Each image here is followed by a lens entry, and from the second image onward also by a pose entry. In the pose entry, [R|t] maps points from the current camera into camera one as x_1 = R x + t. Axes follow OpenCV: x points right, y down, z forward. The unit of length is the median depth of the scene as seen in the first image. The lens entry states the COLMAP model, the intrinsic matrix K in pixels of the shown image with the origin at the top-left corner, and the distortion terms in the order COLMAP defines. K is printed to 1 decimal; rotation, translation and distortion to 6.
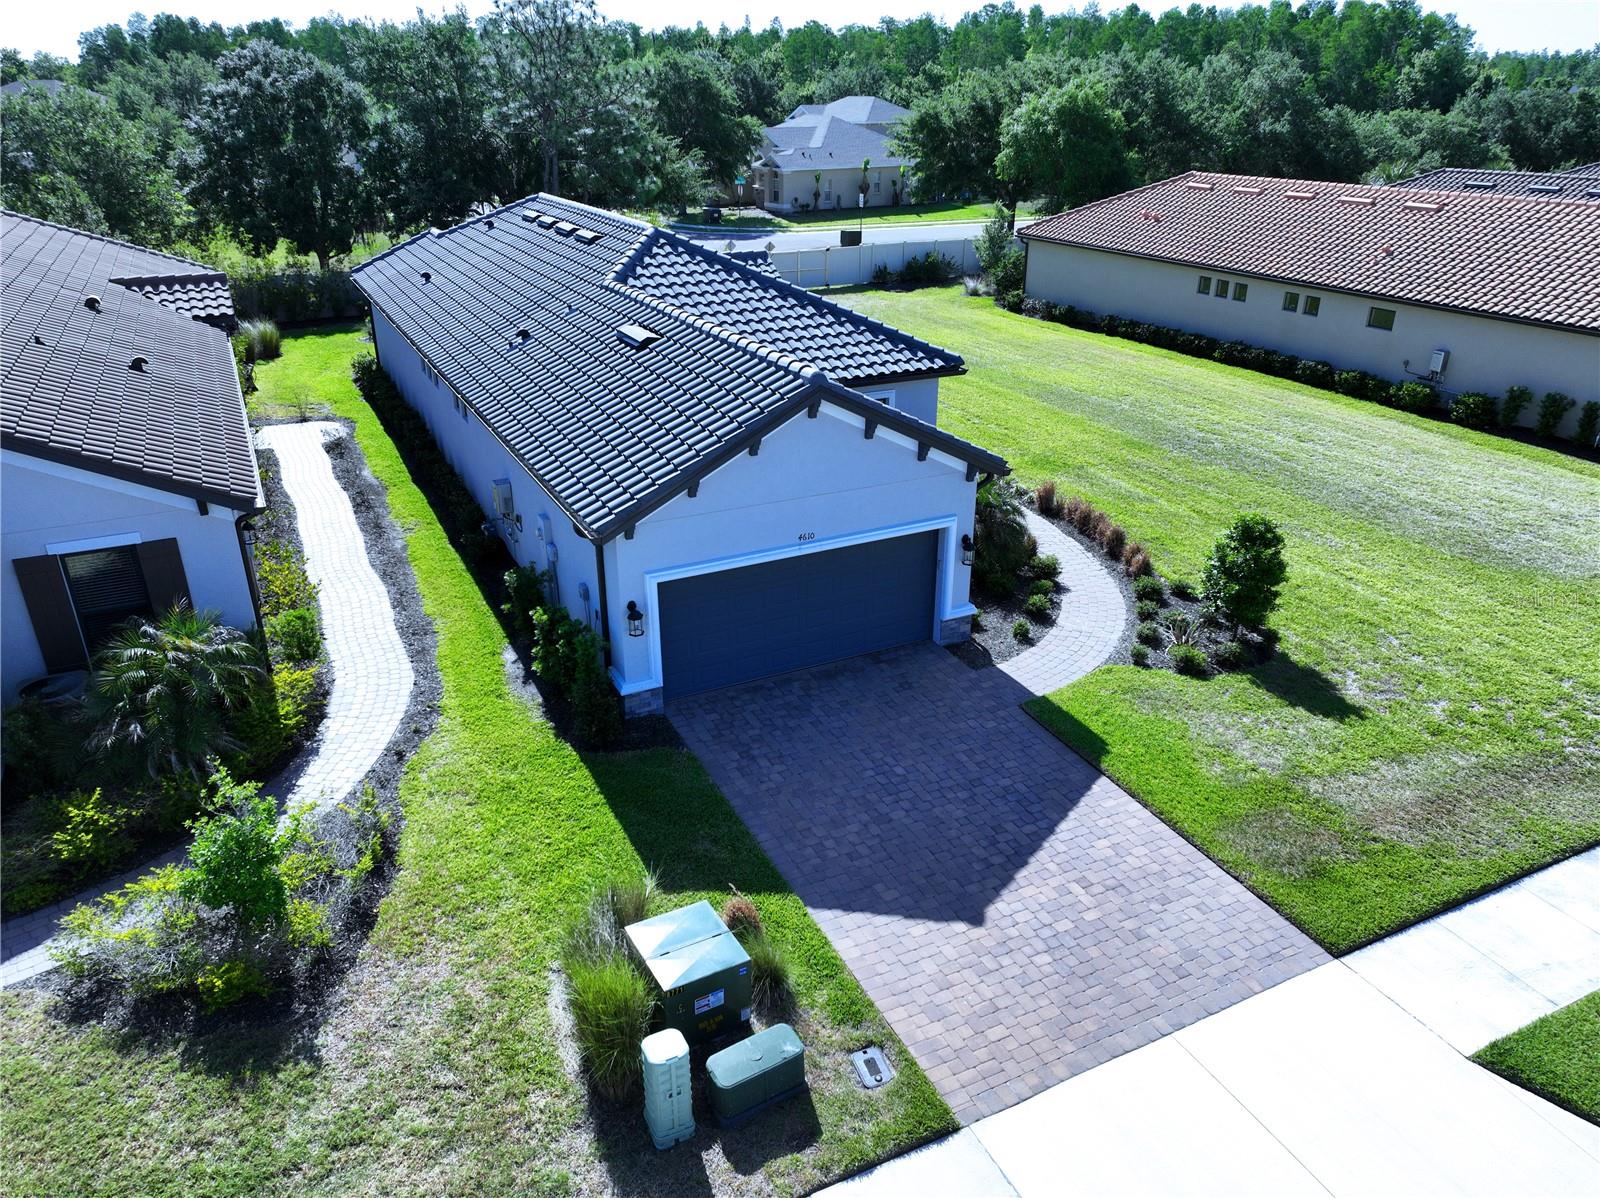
lens RADIAL K [[1126.5, 0, 796.1], [0, 1126.5, 597.7], [0, 0, 1]] dist [-0.006525, 0.023906]
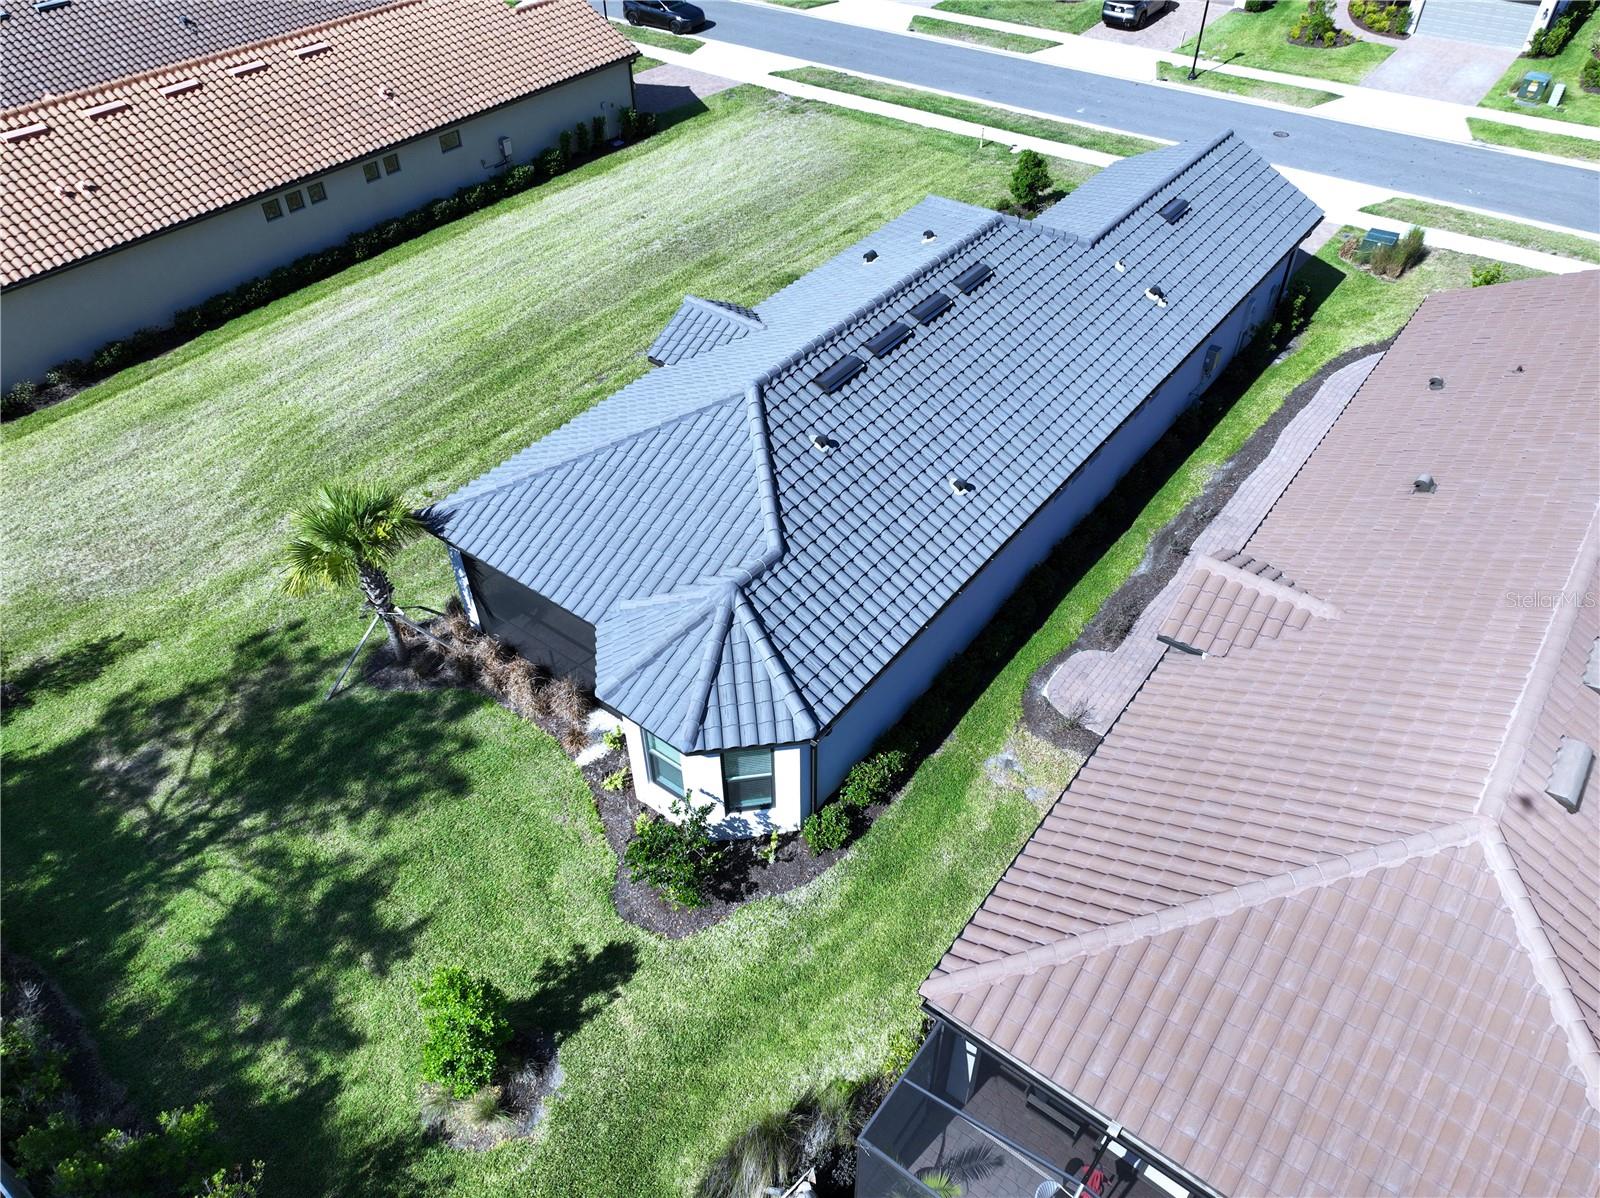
lens RADIAL K [[1126.5, 0, 796.8], [0, 1126.5, 595.0], [0, 0, 1]] dist [-0.006525, 0.023906]
pose [[-0.437182, -0.605407, 0.665097, -1.406834], [0.377820, 0.547466, 0.746681, -1.443675], [-0.816164, 0.577722, -0.010607, 1.953541]]
